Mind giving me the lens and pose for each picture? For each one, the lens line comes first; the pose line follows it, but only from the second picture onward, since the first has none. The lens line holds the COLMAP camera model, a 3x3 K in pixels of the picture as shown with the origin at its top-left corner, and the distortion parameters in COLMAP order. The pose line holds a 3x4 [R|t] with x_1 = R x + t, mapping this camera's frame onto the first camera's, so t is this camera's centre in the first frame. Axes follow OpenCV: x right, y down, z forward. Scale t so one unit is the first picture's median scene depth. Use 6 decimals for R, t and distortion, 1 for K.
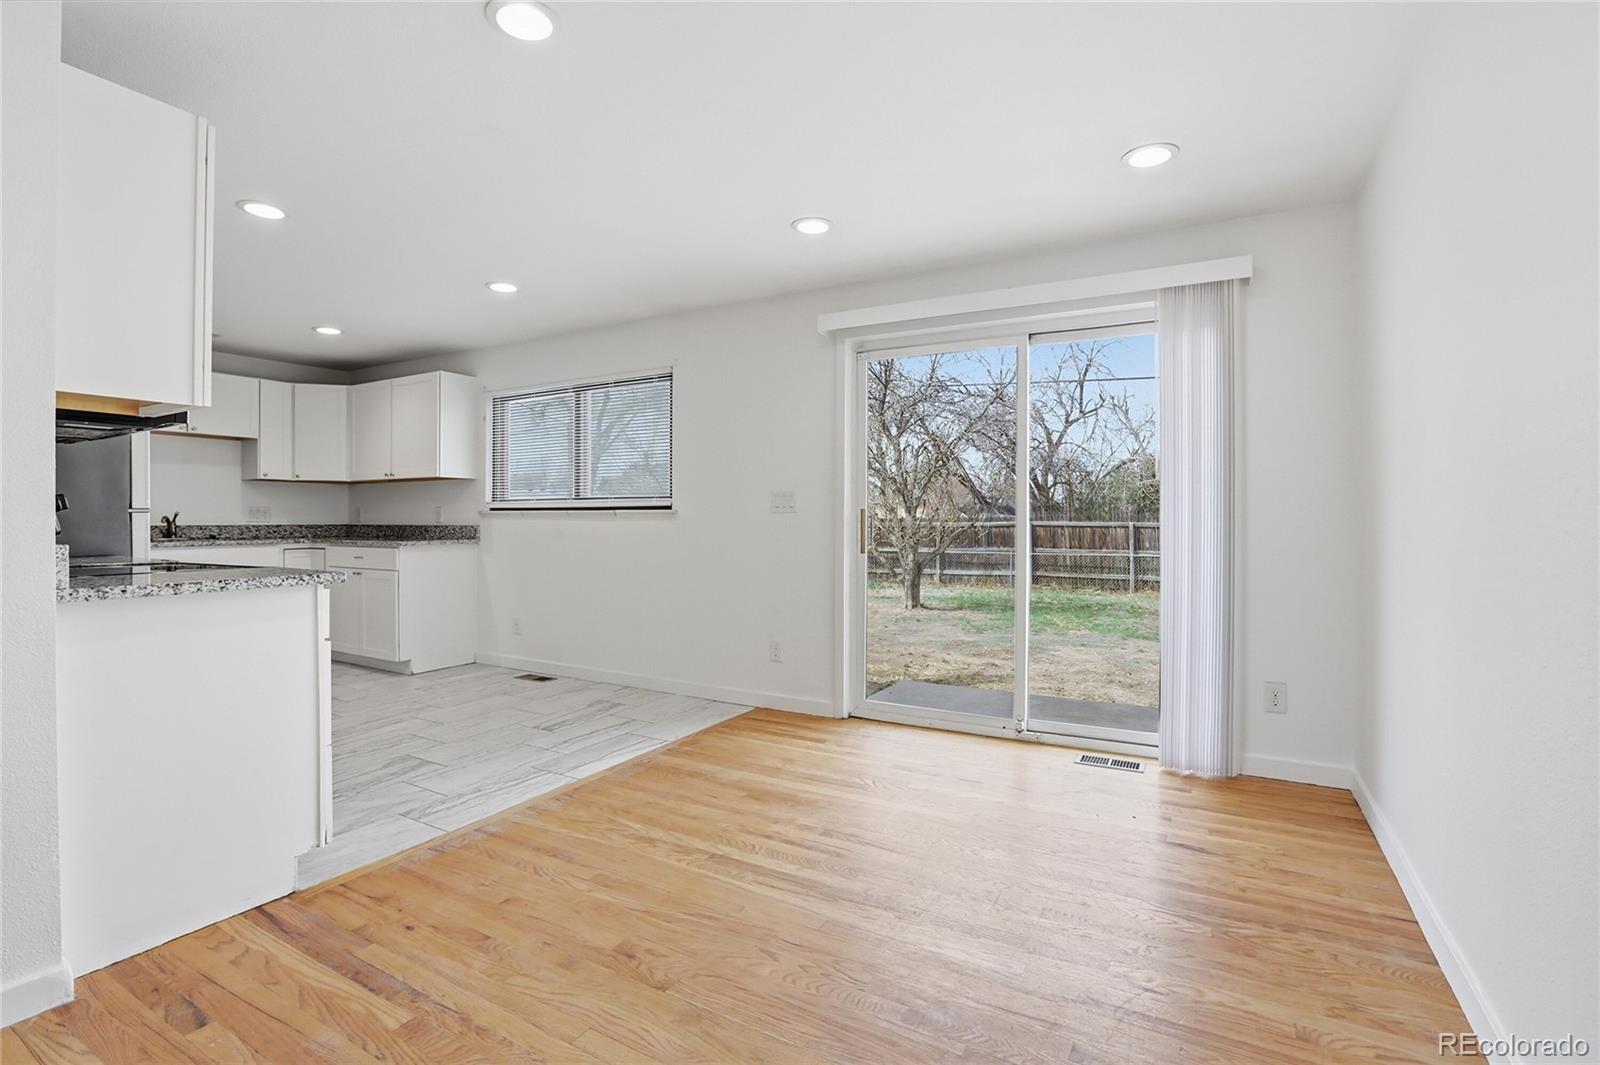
lens RADIAL K [[732.2, 0, 801.5], [0, 732.2, 522.5], [0, 0, 1]] dist [-0.060041, 0.021564]
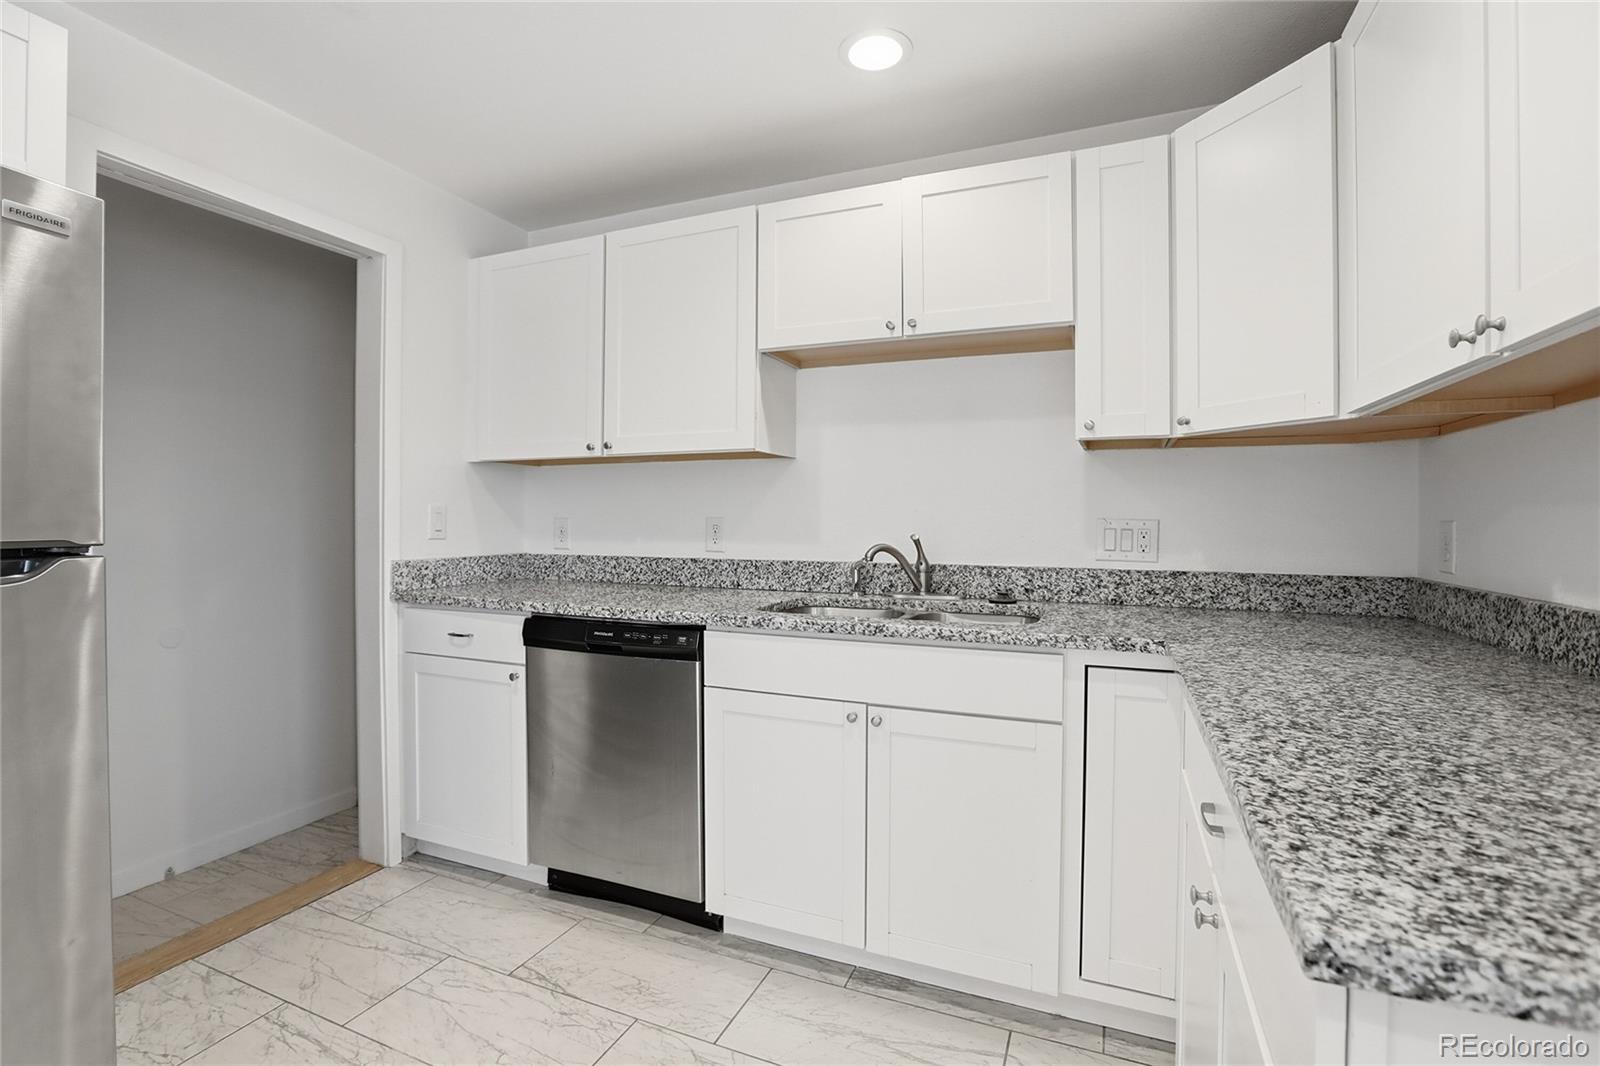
lens RADIAL K [[759.2, 0, 801.4], [0, 759.2, 531.2], [0, 0, 1]] dist [-0.061744, 0.026005]
pose [[0.125319, 0.018208, -0.991949, -0.431666], [-0.009962, 0.999804, 0.017093, -0.022977], [0.992066, 0.007740, 0.125476, 0.845858]]
